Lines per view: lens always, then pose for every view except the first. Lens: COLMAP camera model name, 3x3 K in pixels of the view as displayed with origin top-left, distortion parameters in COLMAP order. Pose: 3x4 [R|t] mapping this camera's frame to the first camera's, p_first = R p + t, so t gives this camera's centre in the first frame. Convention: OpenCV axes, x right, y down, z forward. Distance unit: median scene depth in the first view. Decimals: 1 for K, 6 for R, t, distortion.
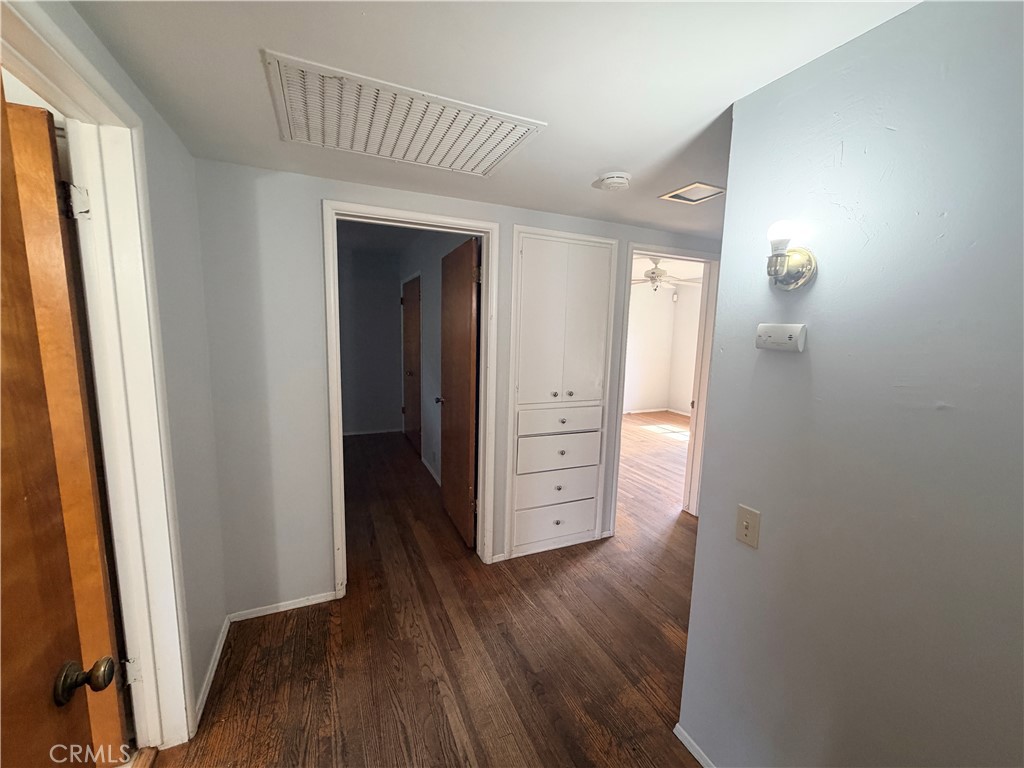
lens RADIAL K [[408.9, 0, 512.0], [0, 408.9, 384.0], [0, 0, 1]] dist [0.001565, 0.000093]
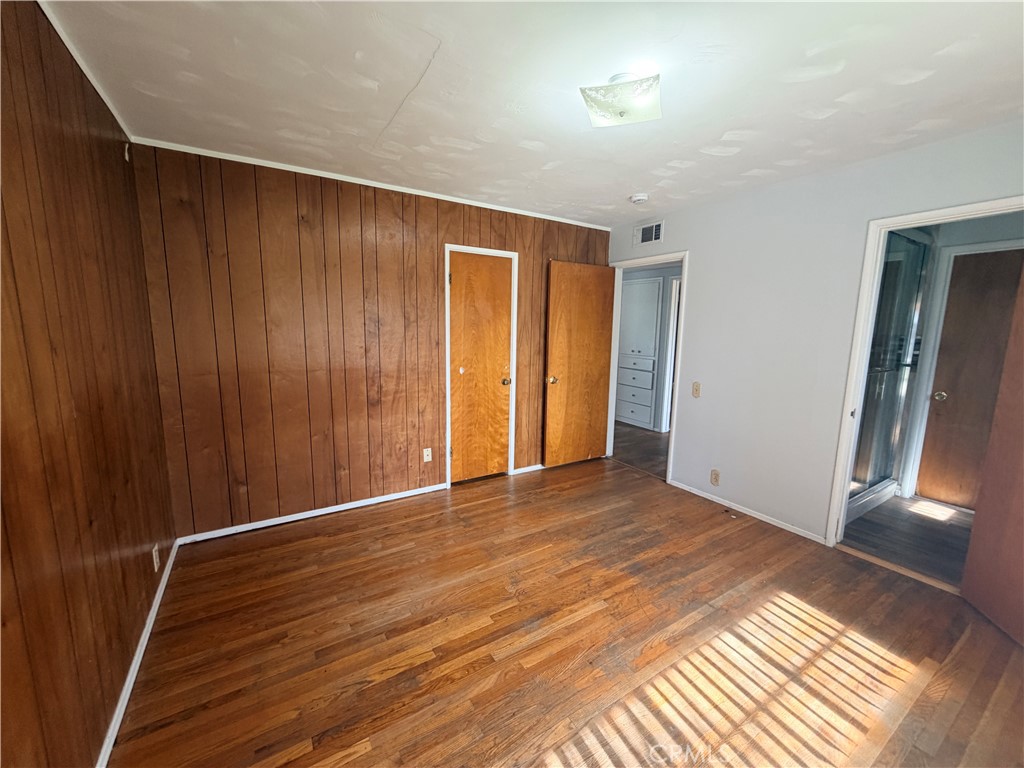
lens RADIAL K [[408.9, 0, 512.0], [0, 408.9, 384.0], [0, 0, 1]] dist [0.001565, 0.000093]
pose [[0.137701, 0.114687, -0.983812, 2.075317], [-0.150887, 0.984110, 0.093602, 0.086816], [0.978914, 0.135555, 0.152817, 0.028115]]
